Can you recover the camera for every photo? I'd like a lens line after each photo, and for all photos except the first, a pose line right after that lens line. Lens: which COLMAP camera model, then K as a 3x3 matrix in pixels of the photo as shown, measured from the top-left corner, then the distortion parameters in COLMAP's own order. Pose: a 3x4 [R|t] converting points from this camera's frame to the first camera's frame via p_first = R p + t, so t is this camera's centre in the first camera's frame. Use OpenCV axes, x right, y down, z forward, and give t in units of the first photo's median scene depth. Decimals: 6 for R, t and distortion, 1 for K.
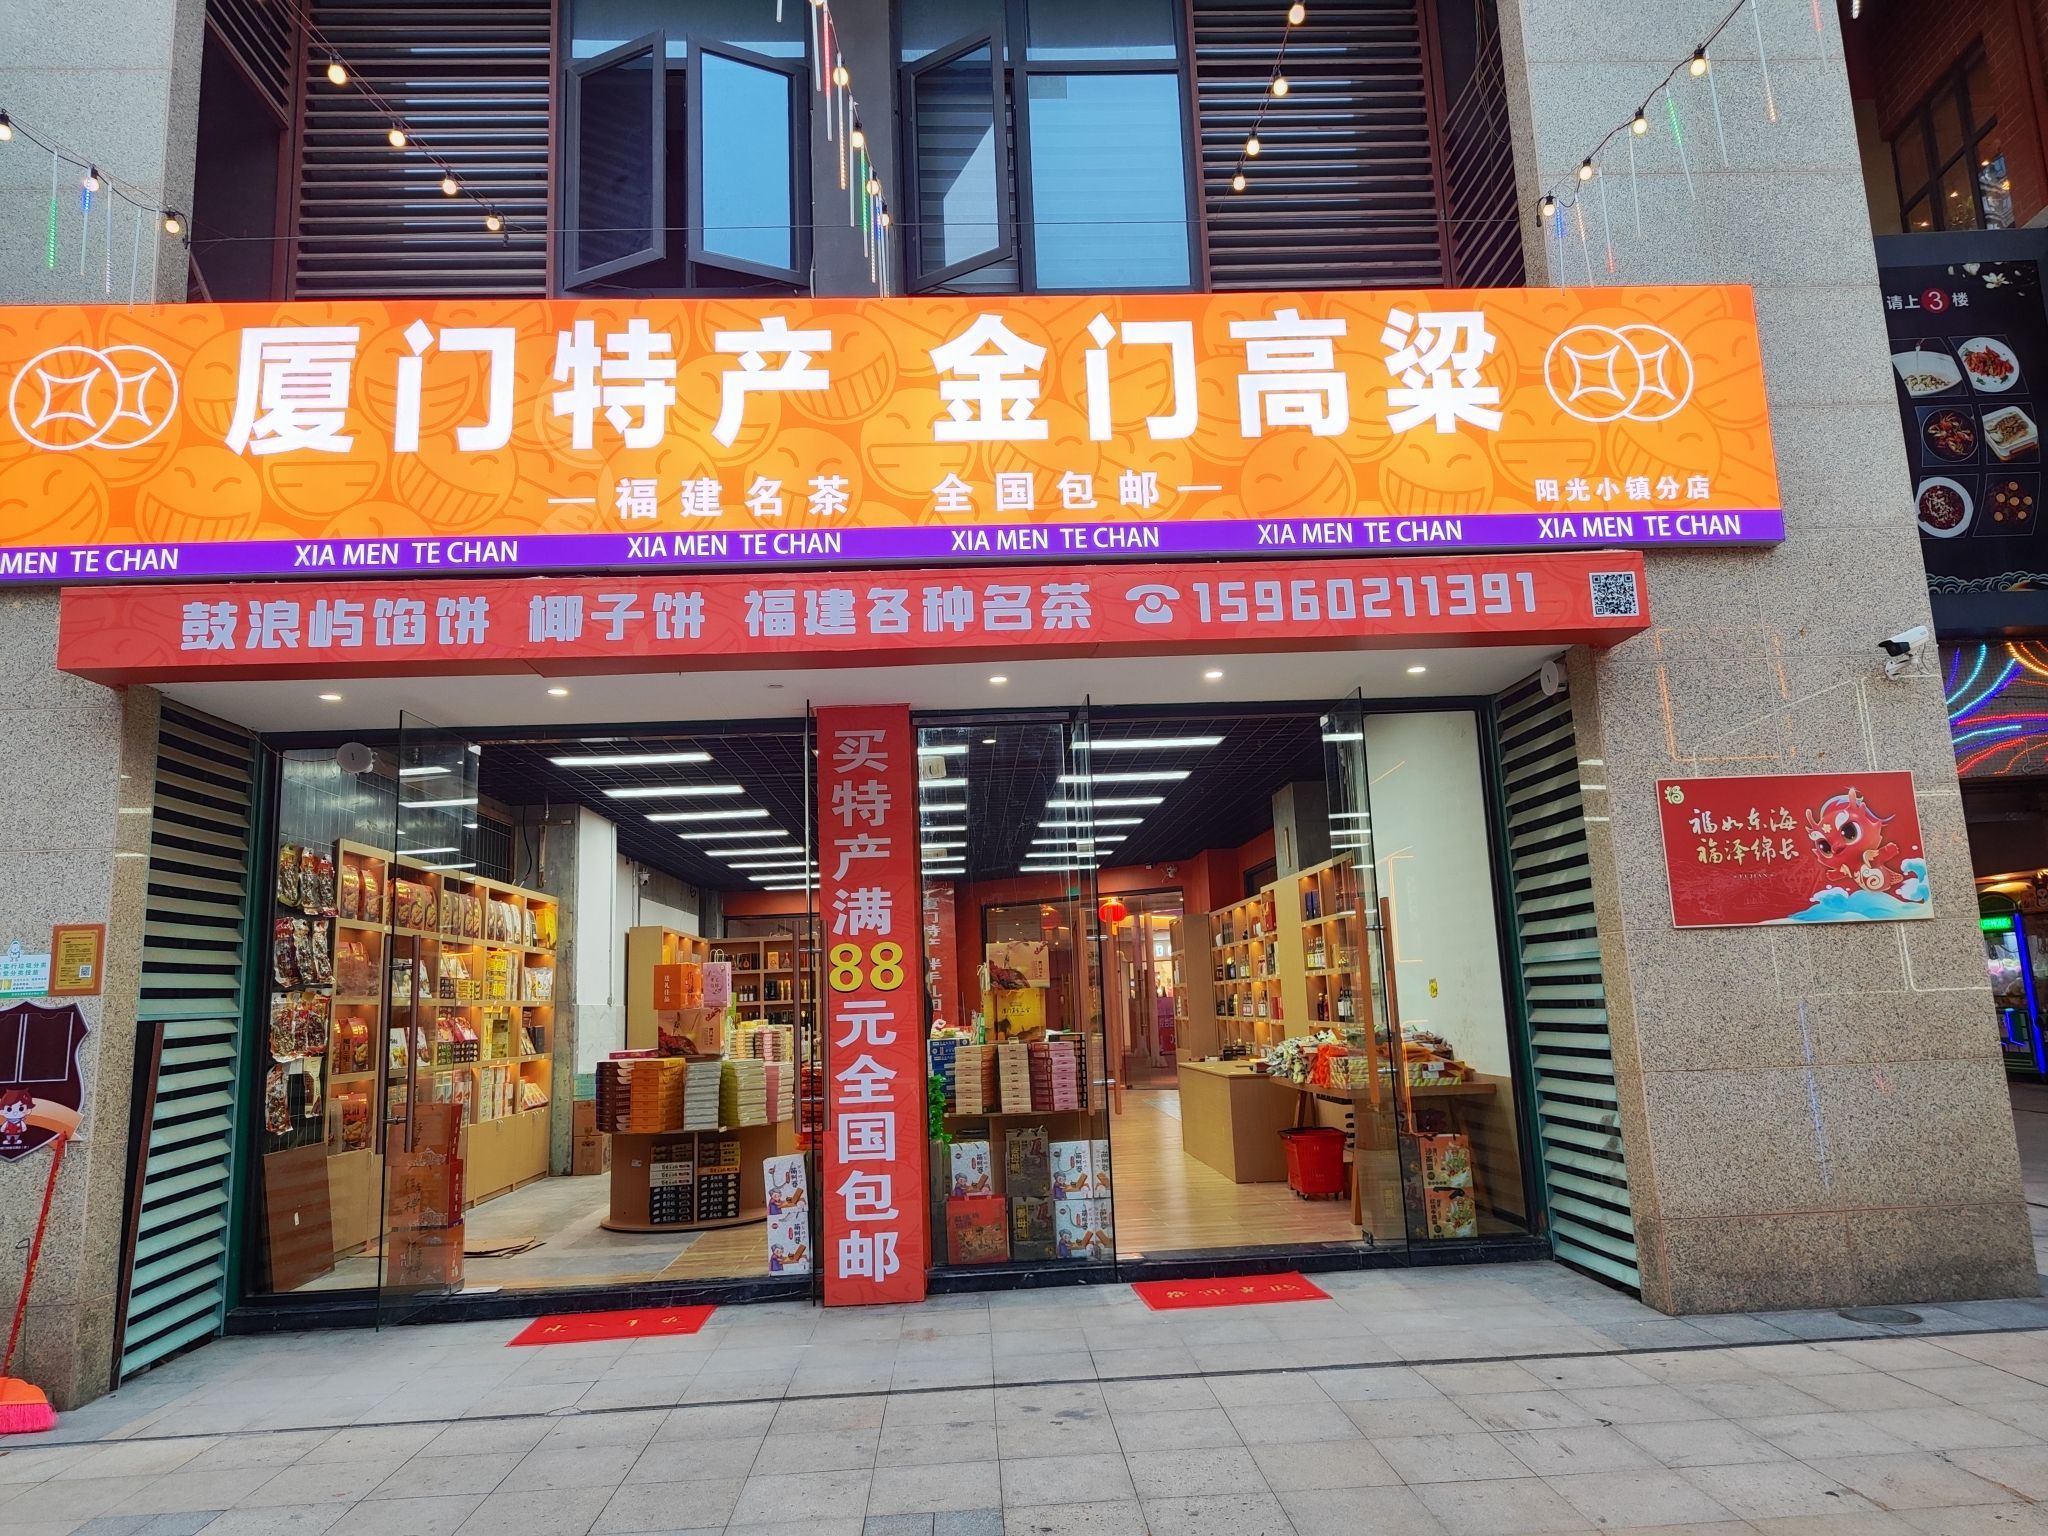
lens RADIAL K [[1364.9, 0, 1024.0], [0, 1364.9, 768.0], [0, 0, 1]] dist [0.026273, -0.001417]
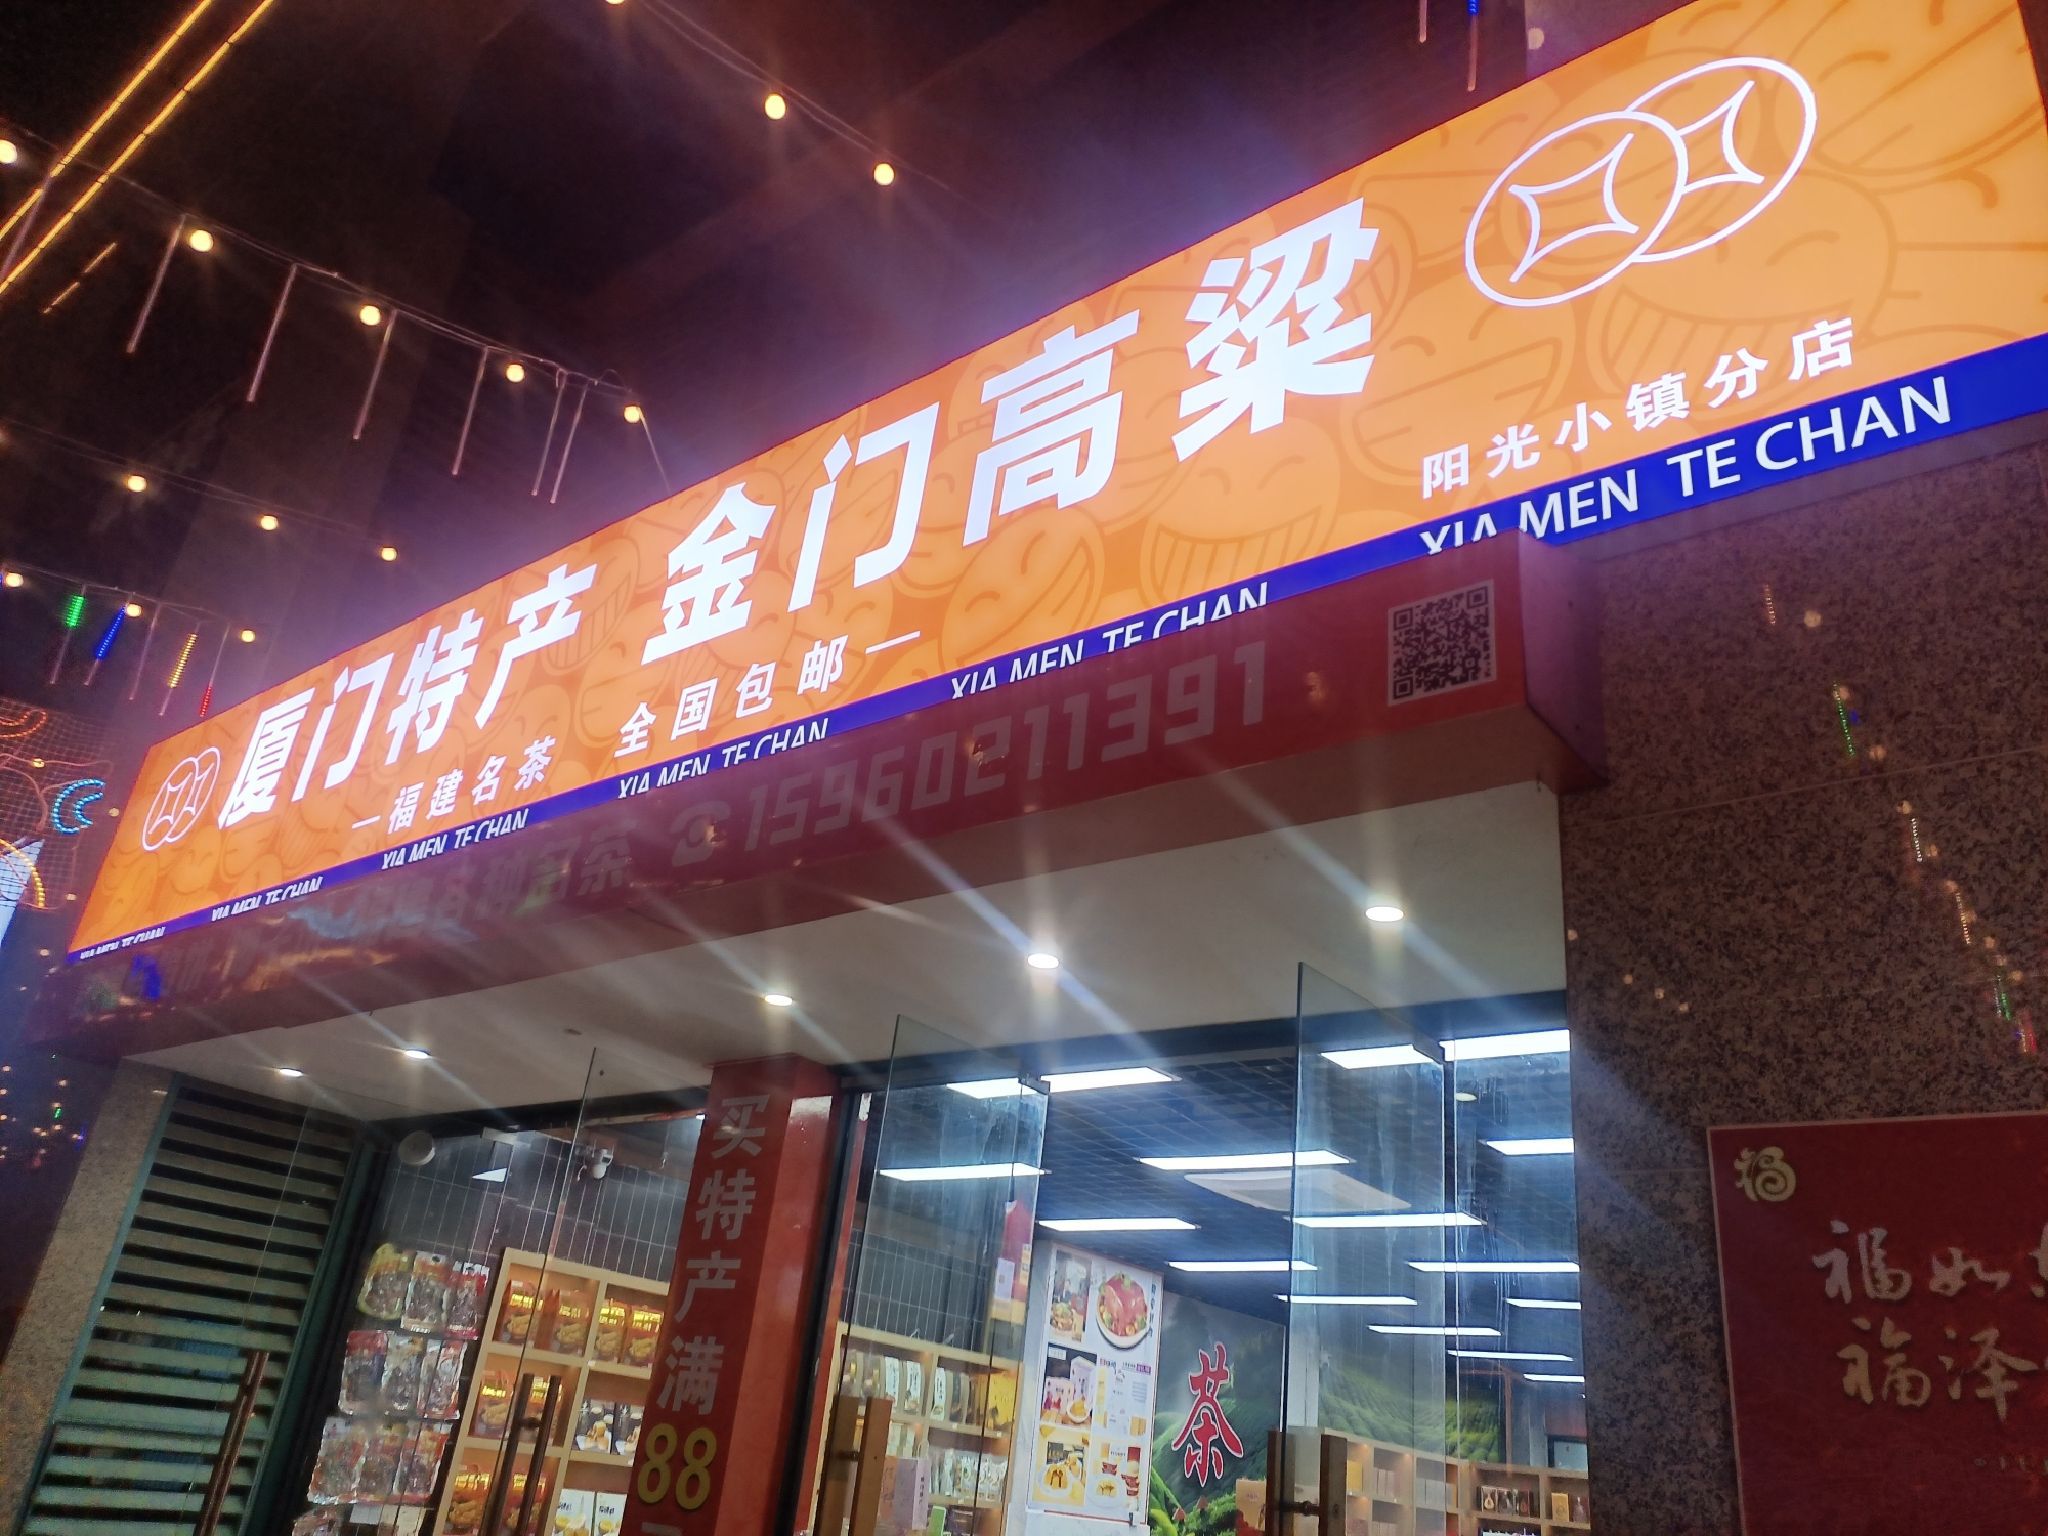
lens RADIAL K [[1525.5, 0, 1024.0], [0, 1525.5, 768.0], [0, 0, 1]] dist [0.007398, 0.002593]
pose [[0.735595, -0.175830, -0.654204, 0.589766], [-0.025939, 0.957708, -0.286569, 0.035492], [0.676924, 0.227769, 0.699925, 0.583560]]
